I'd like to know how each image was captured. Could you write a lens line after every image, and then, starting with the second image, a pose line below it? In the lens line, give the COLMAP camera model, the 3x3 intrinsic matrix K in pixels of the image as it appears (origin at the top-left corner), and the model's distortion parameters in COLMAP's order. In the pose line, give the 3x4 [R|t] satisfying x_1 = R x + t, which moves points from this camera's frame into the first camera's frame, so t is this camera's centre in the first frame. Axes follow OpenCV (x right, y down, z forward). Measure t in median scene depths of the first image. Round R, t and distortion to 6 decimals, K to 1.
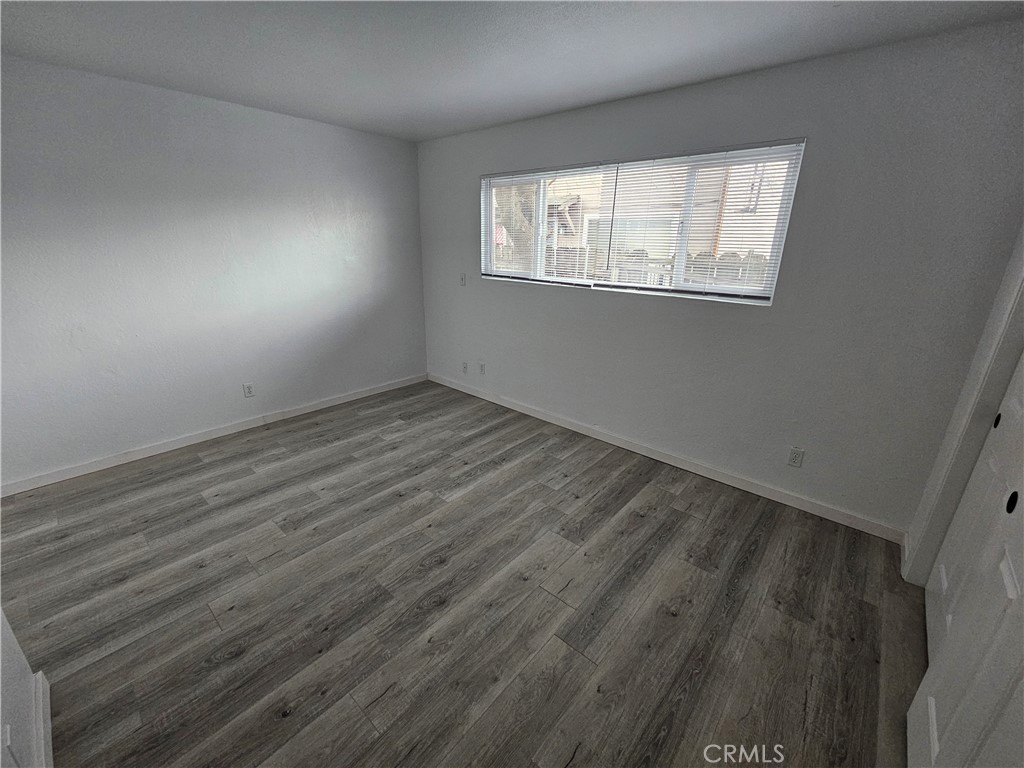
lens RADIAL K [[418.1, 0, 509.2], [0, 418.1, 383.9], [0, 0, 1]] dist [0.003304, 0.000271]
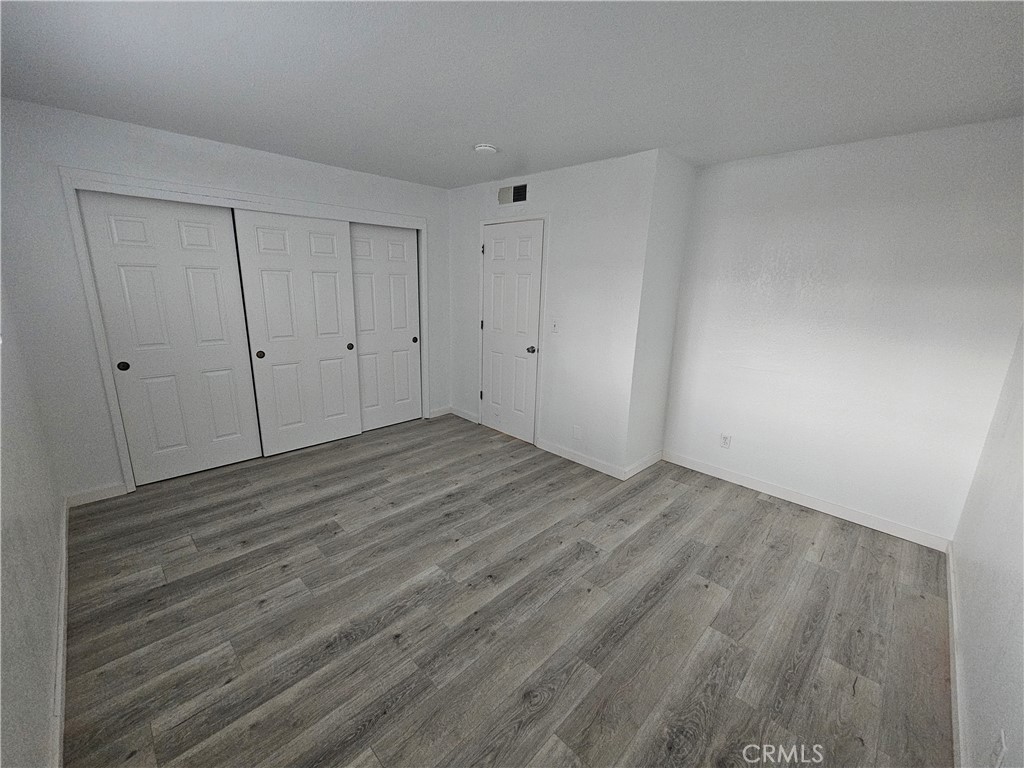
lens RADIAL K [[418.1, 0, 510.5], [0, 418.1, 383.3], [0, 0, 1]] dist [0.003304, 0.000271]
pose [[-0.997384, -0.057682, 0.043562, -0.335270], [-0.025219, 0.842470, 0.538153, -0.552994], [-0.067741, 0.535647, -0.841720, 1.601988]]
